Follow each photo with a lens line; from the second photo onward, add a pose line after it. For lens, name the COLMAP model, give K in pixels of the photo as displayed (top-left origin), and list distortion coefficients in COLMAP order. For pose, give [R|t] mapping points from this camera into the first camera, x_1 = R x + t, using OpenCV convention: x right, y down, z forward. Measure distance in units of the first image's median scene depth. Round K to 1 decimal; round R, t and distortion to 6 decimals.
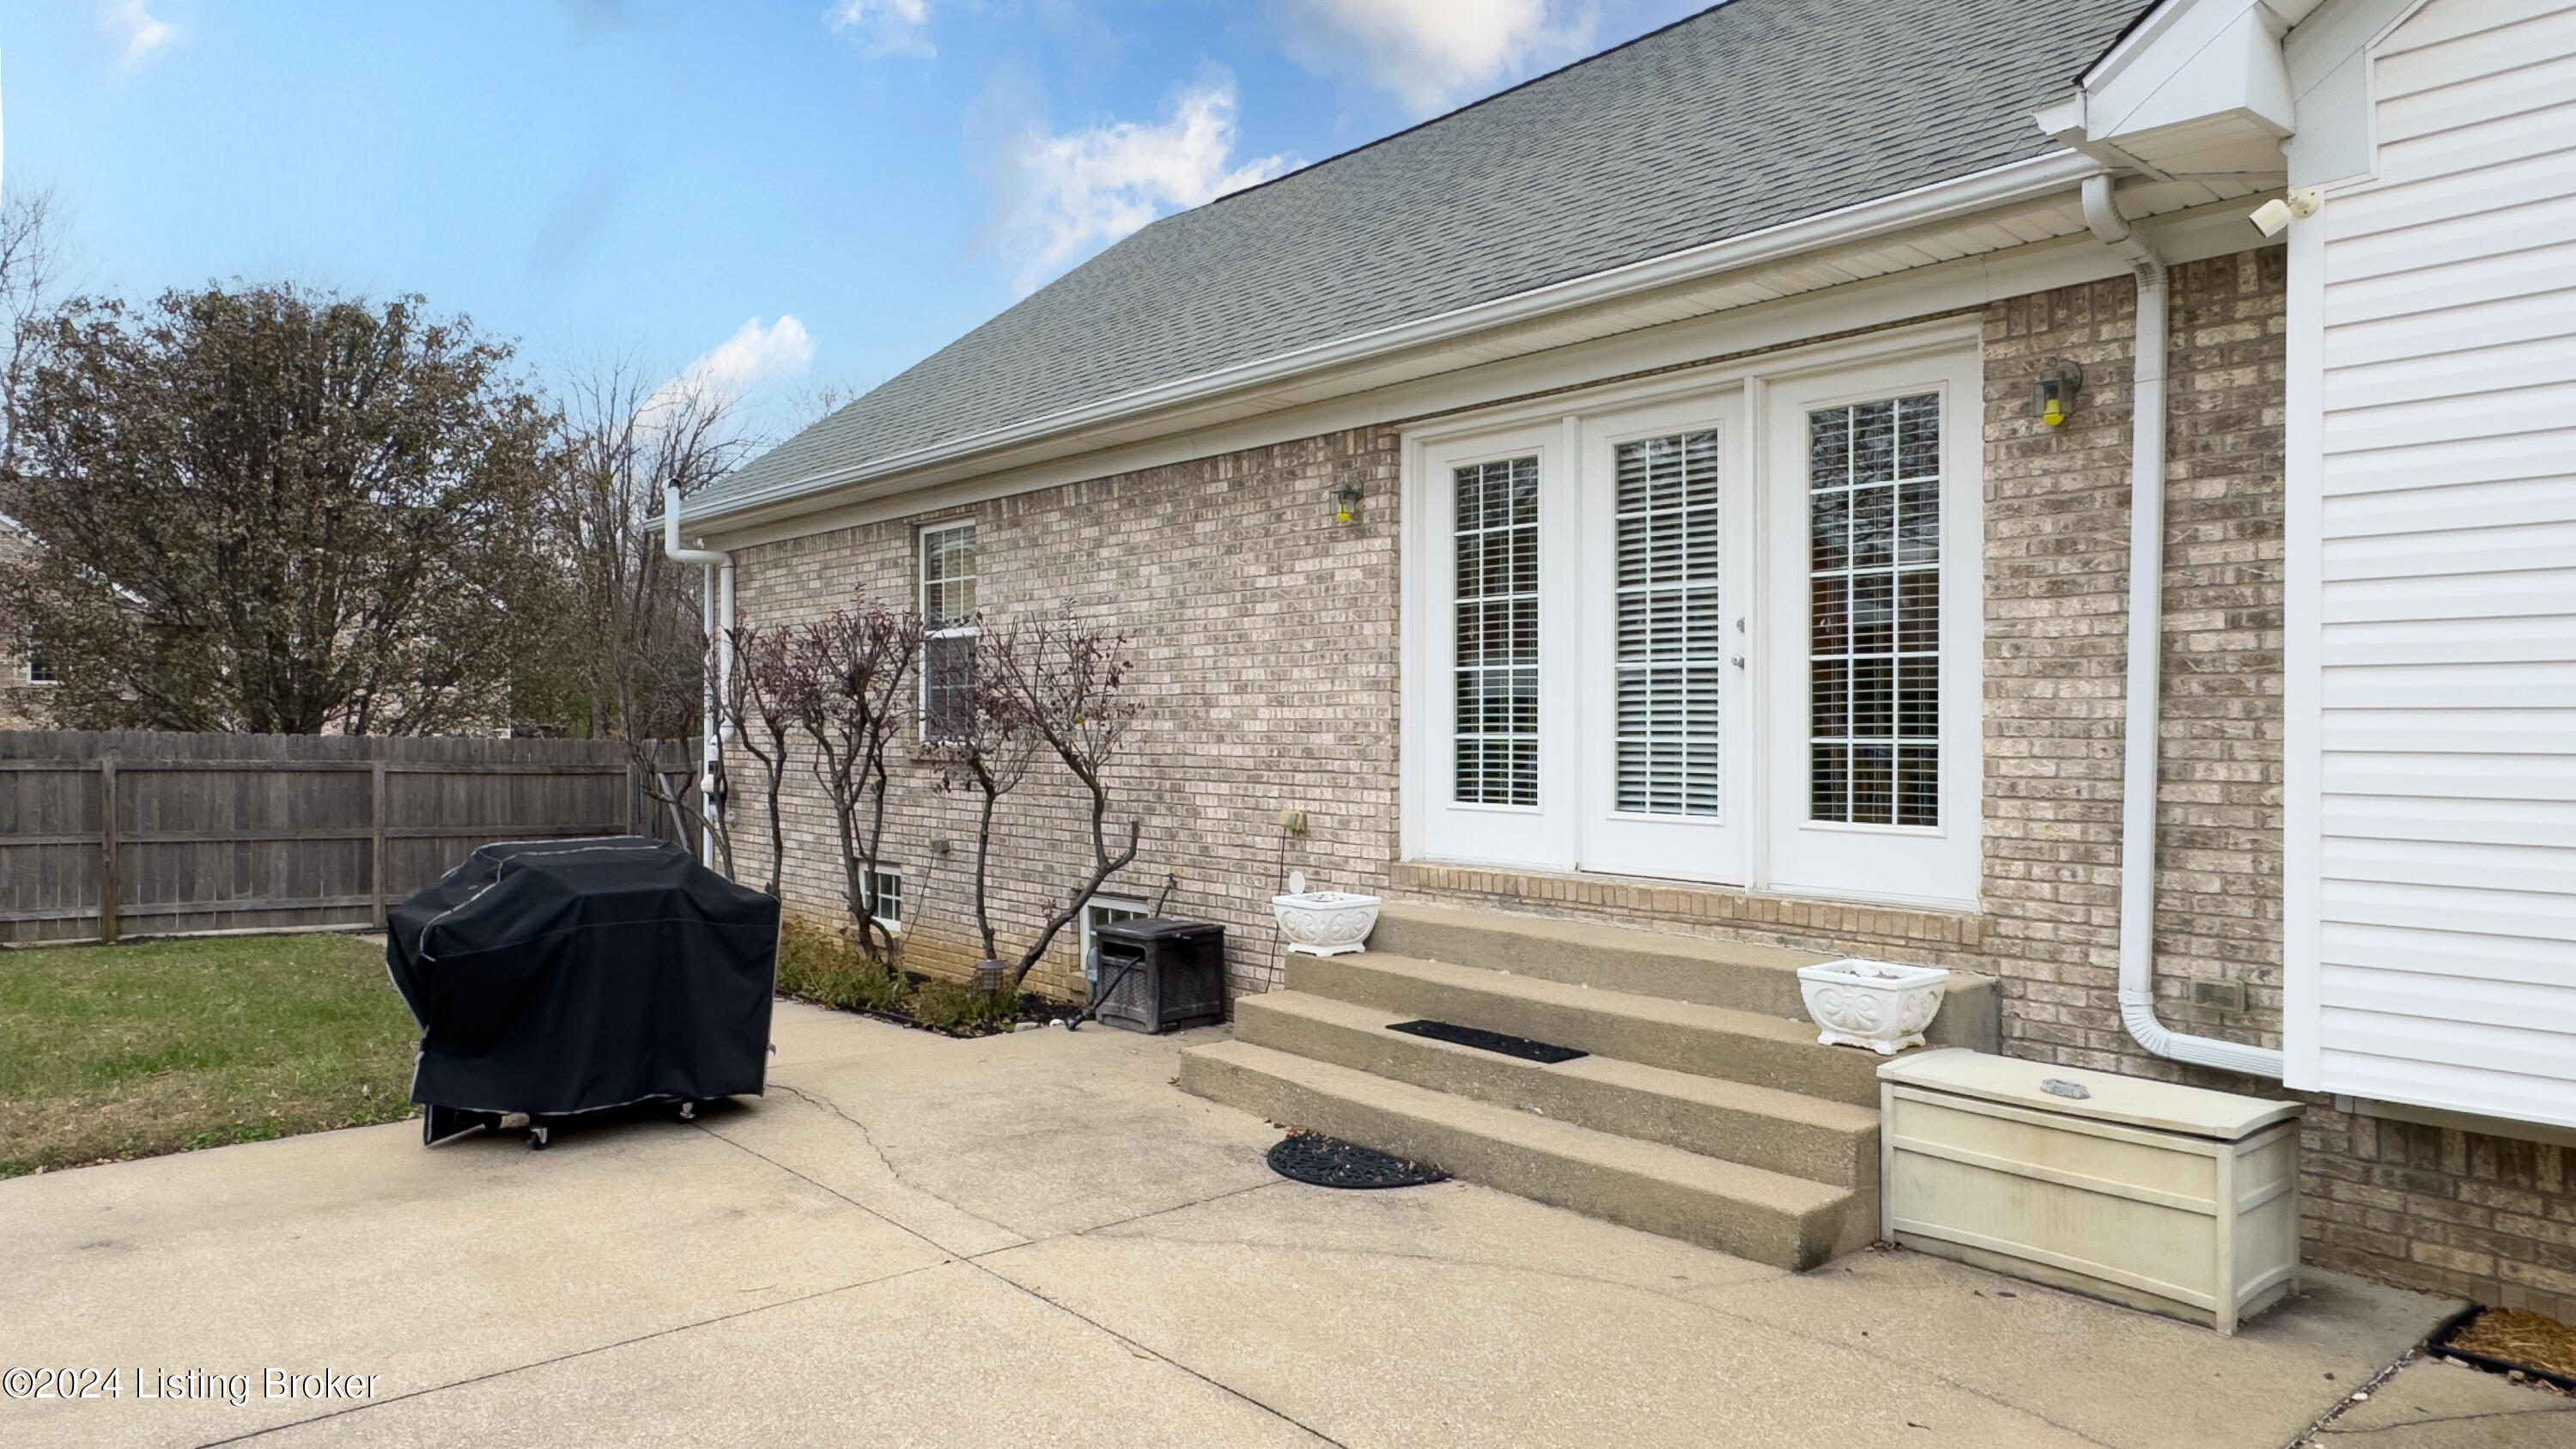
lens RADIAL K [[1644.4, 0, 1265.6], [0, 1644.4, 716.1], [0, 0, 1]] dist [-0.011700, 0.000371]
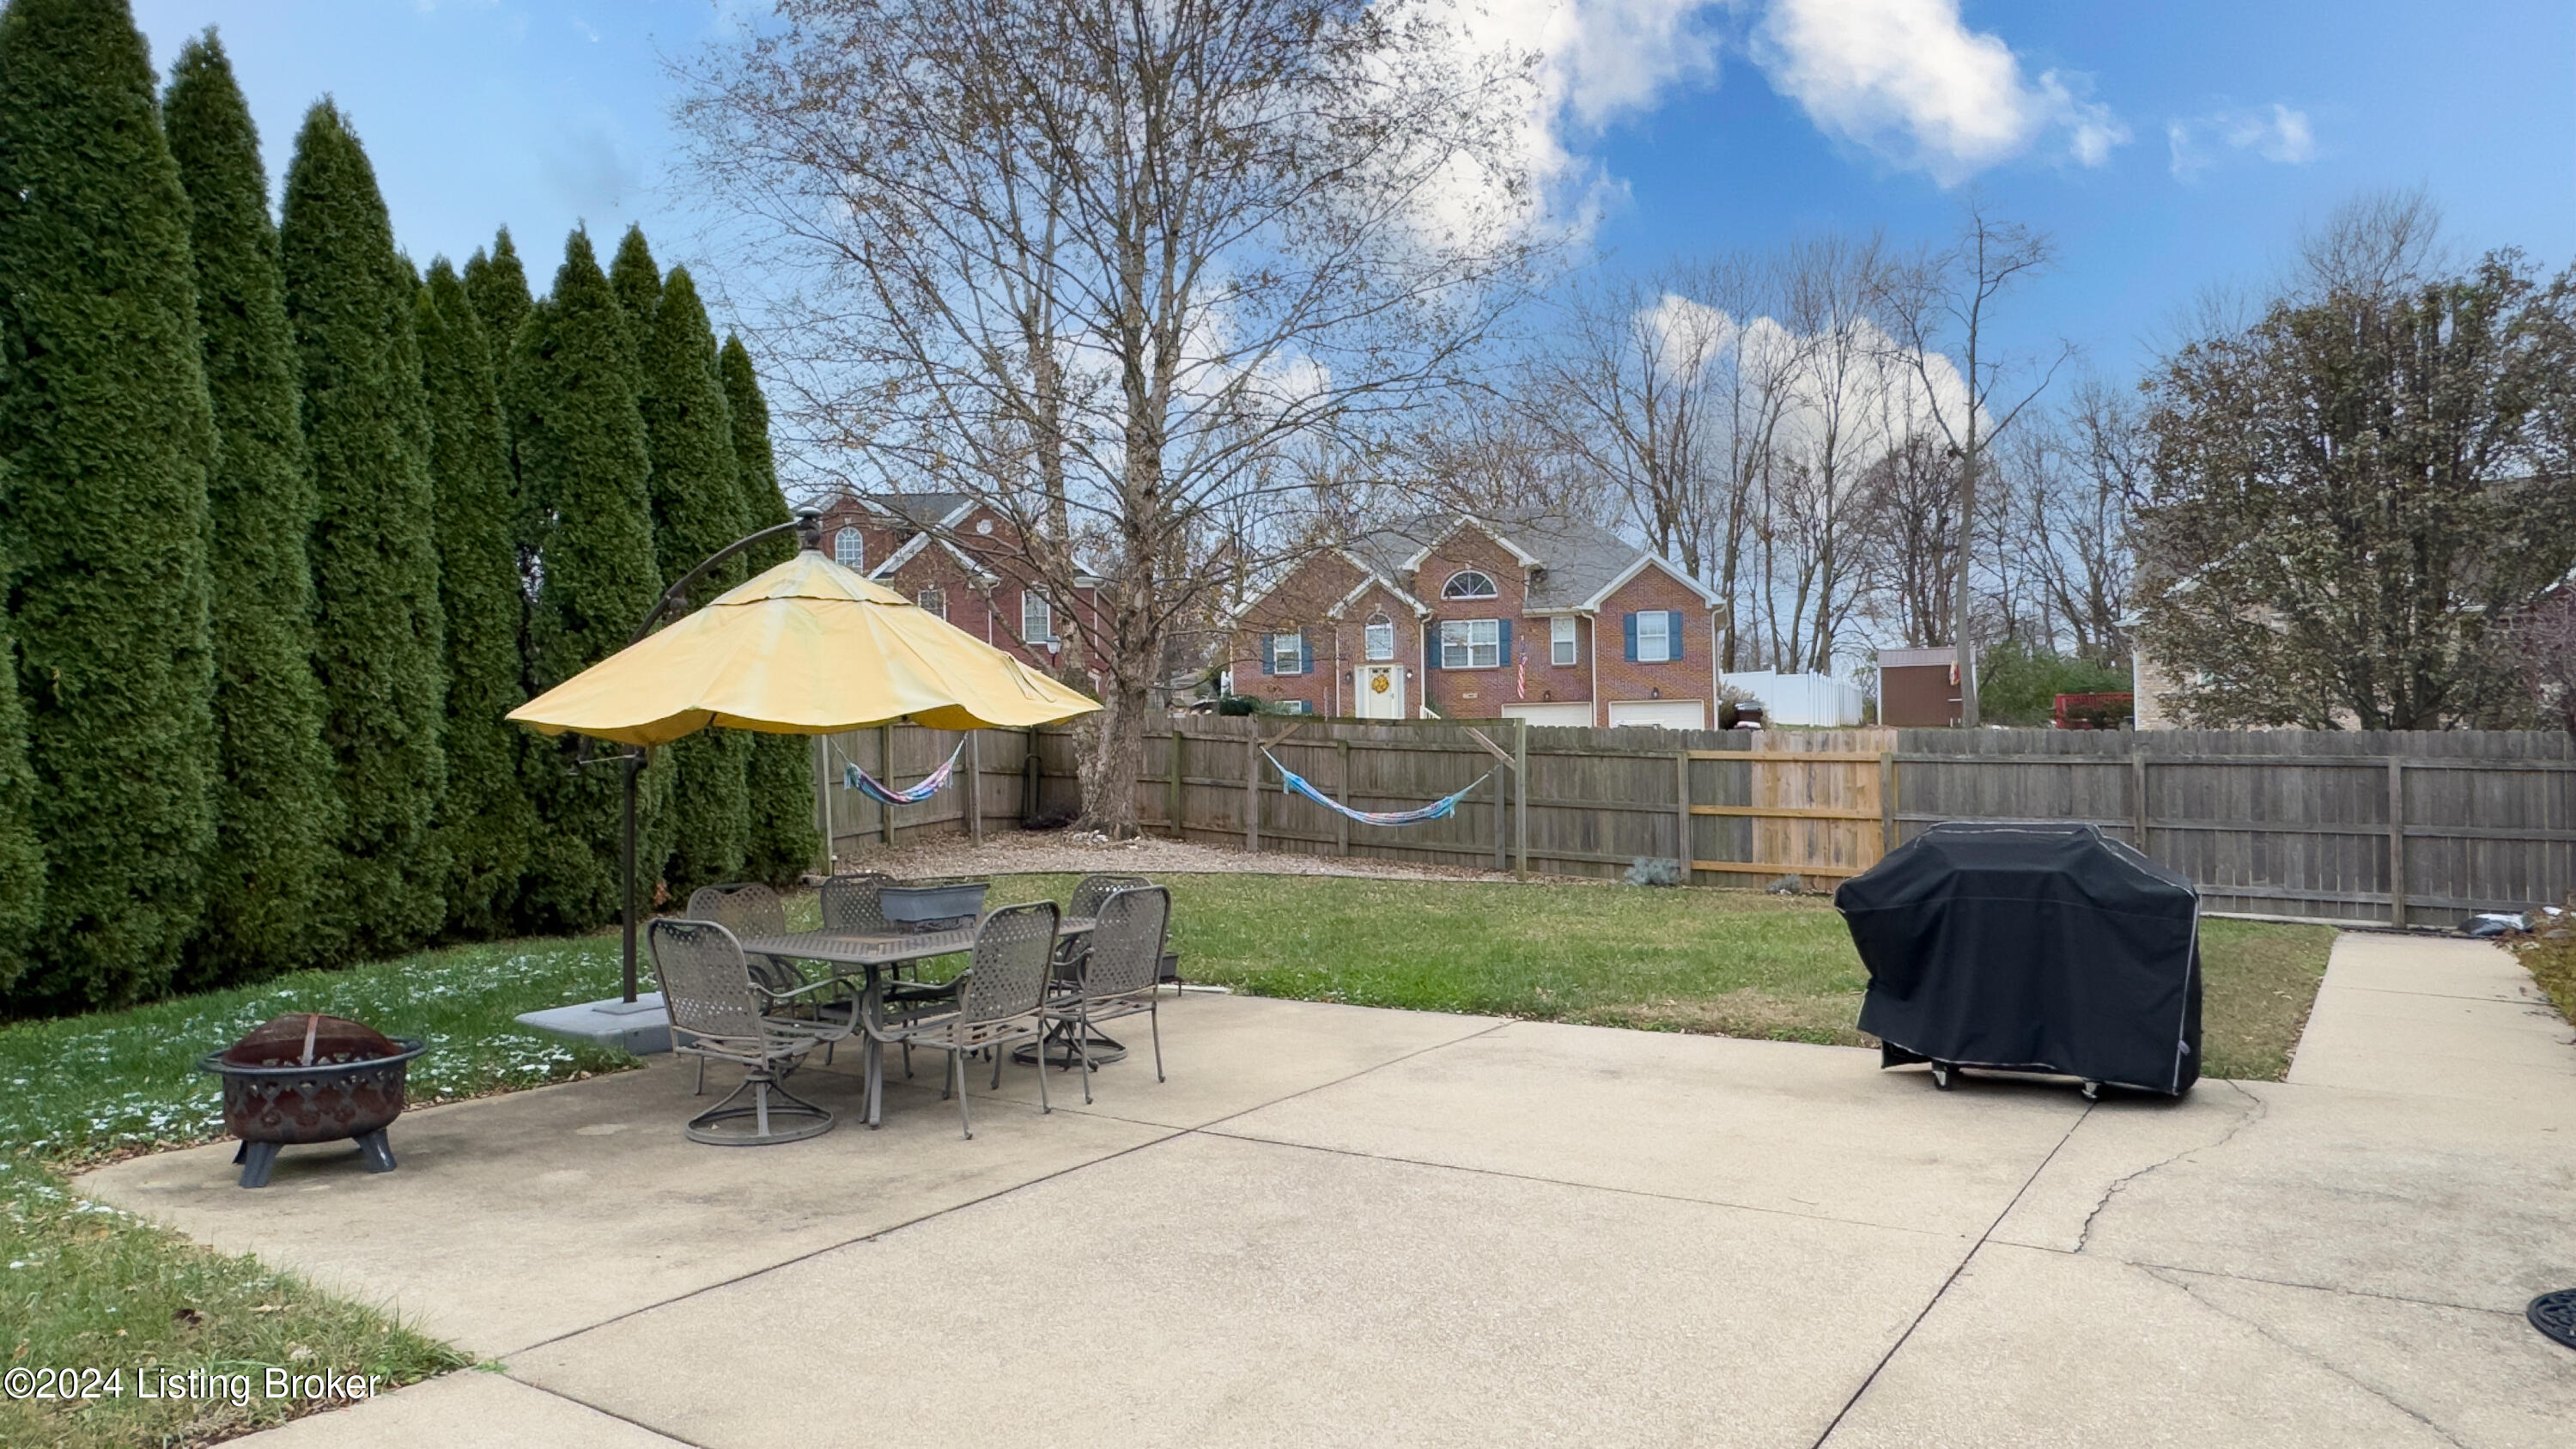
lens RADIAL K [[1644.4, 0, 1284.5], [0, 1644.4, 738.6], [0, 0, 1]] dist [-0.011700, 0.000371]
pose [[0.267489, -0.008505, -0.963523, 0.386002], [0.021518, 0.999764, -0.002851, 0.009323], [0.963321, -0.019970, 0.267609, 0.185287]]
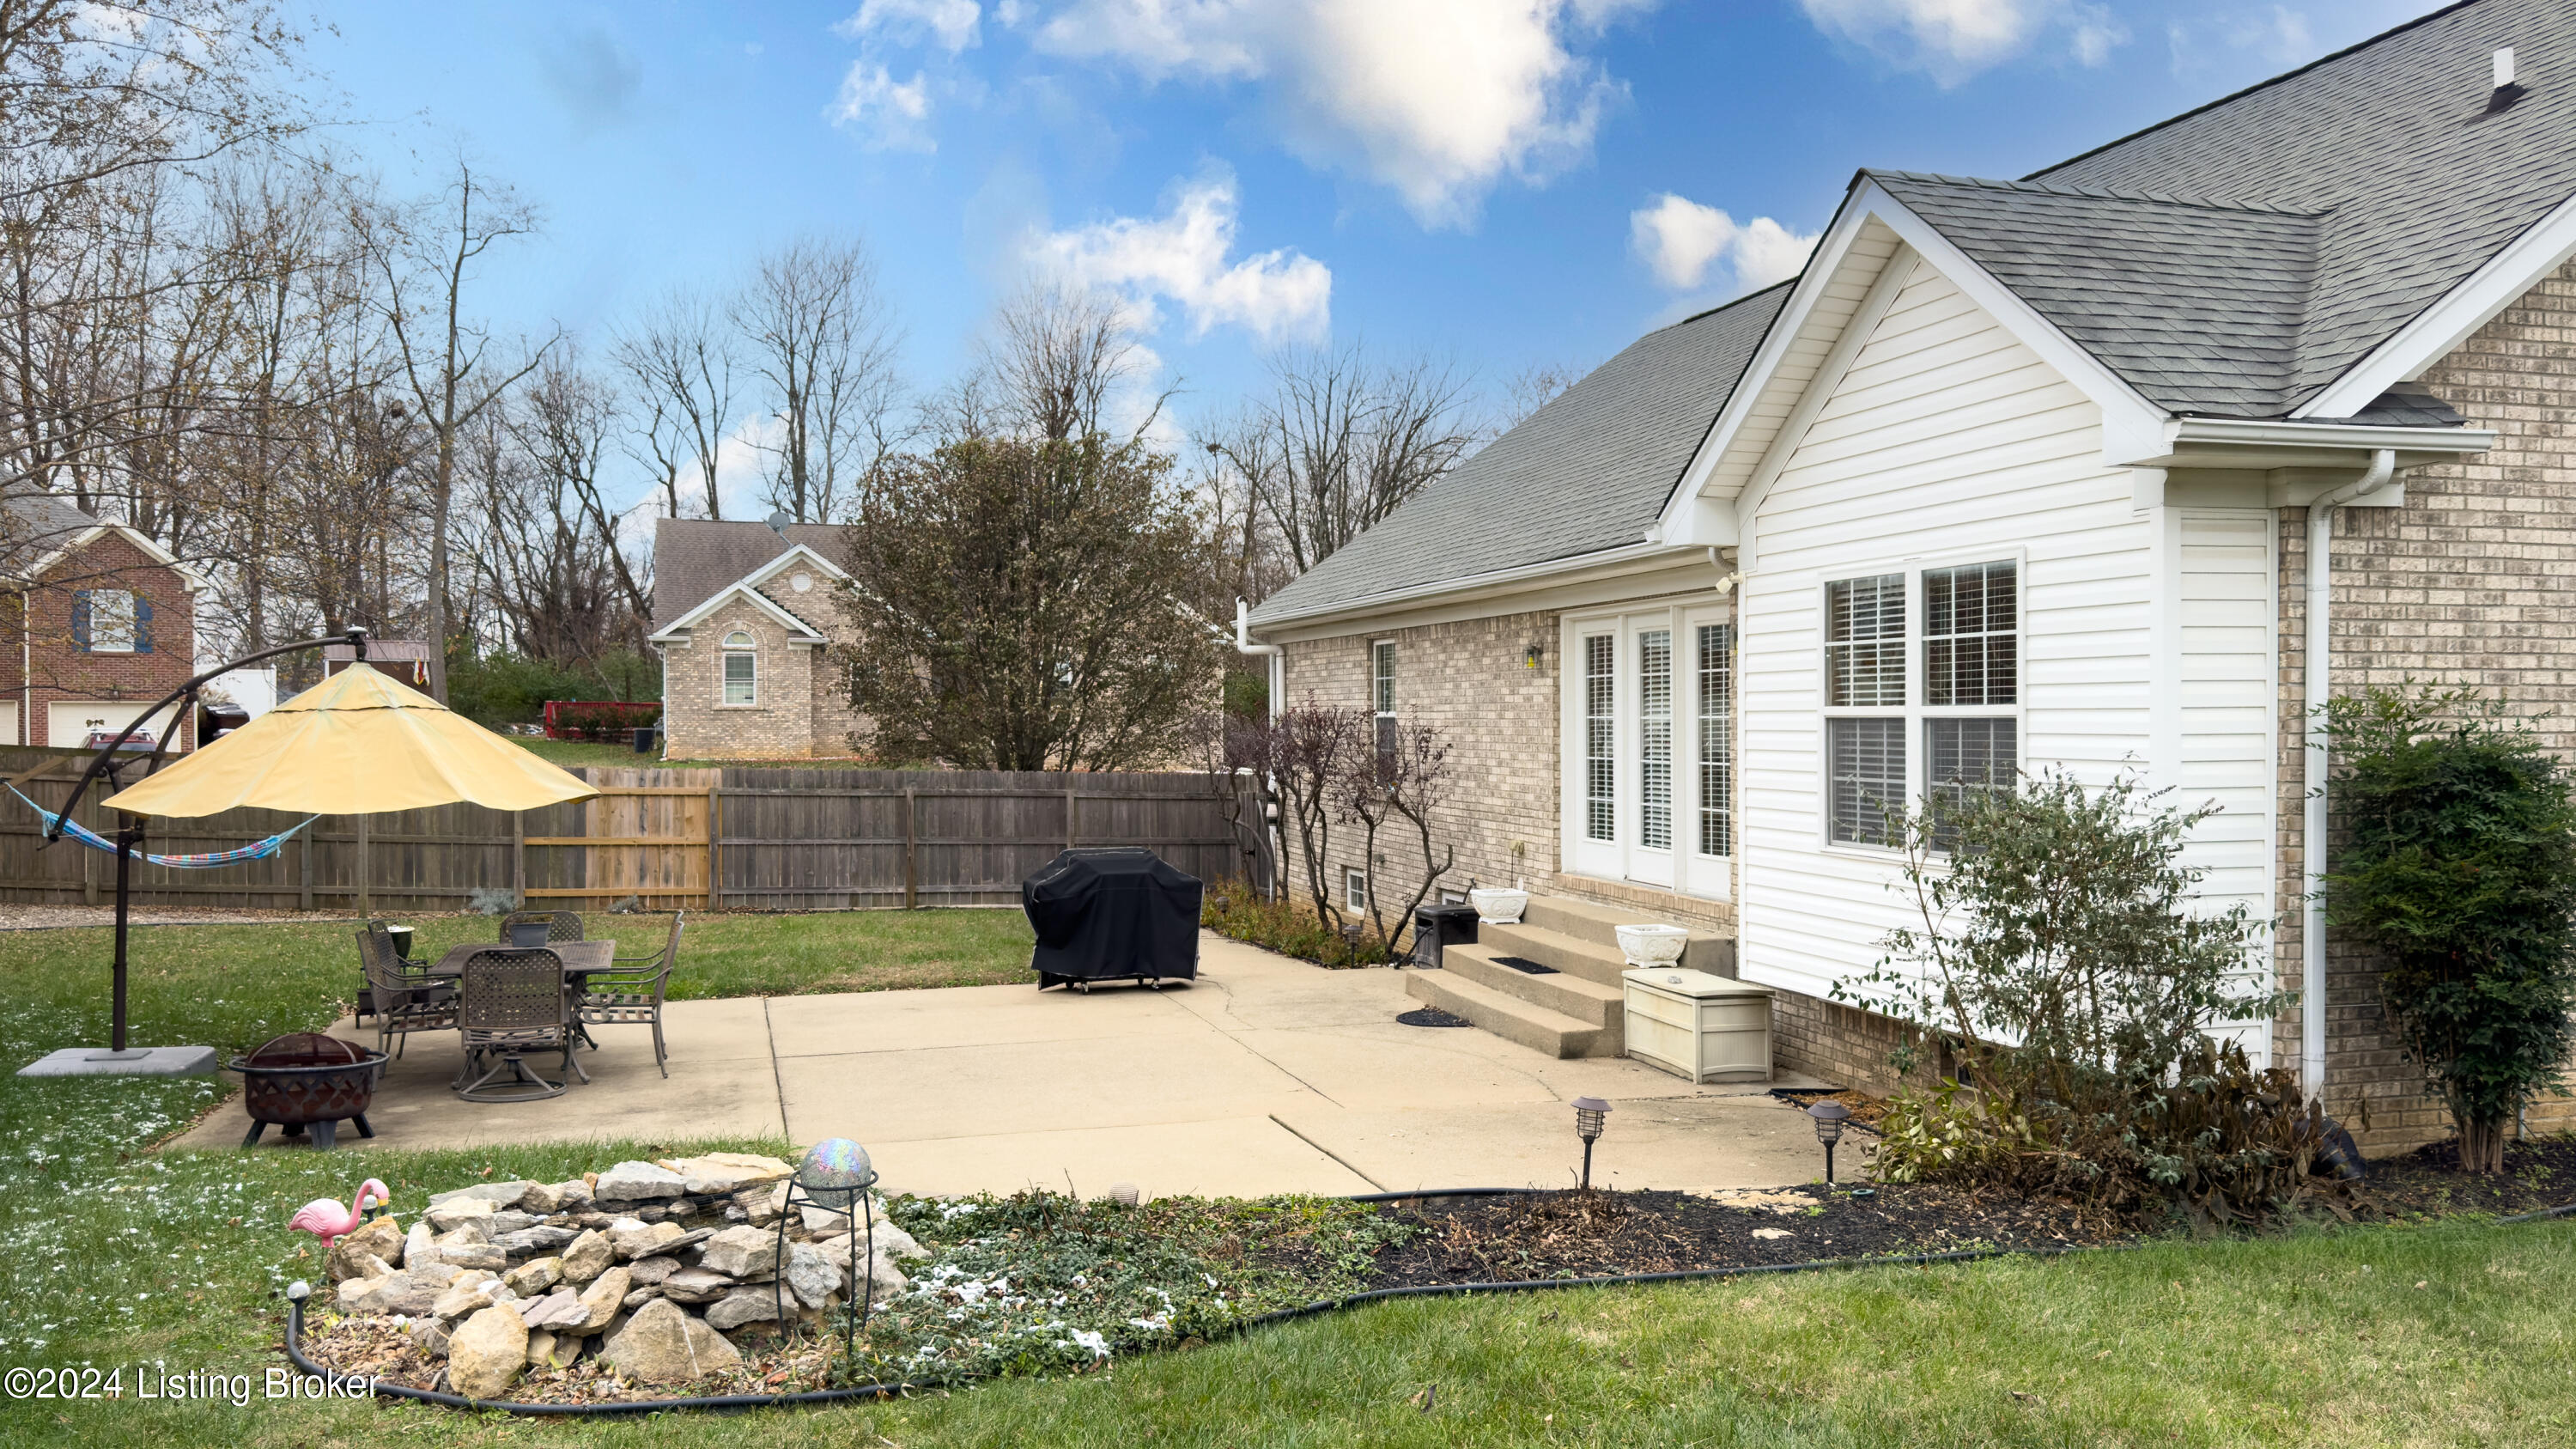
lens RADIAL K [[2063.9, 0, 1312.6], [0, 2063.9, 723.8], [0, 0, 1]] dist [0.013428, -0.021565]
pose [[0.912772, -0.002621, -0.408460, 0.659186], [0.006821, 0.999938, 0.008825, -0.076760], [0.408412, -0.010841, 0.912733, -0.942303]]
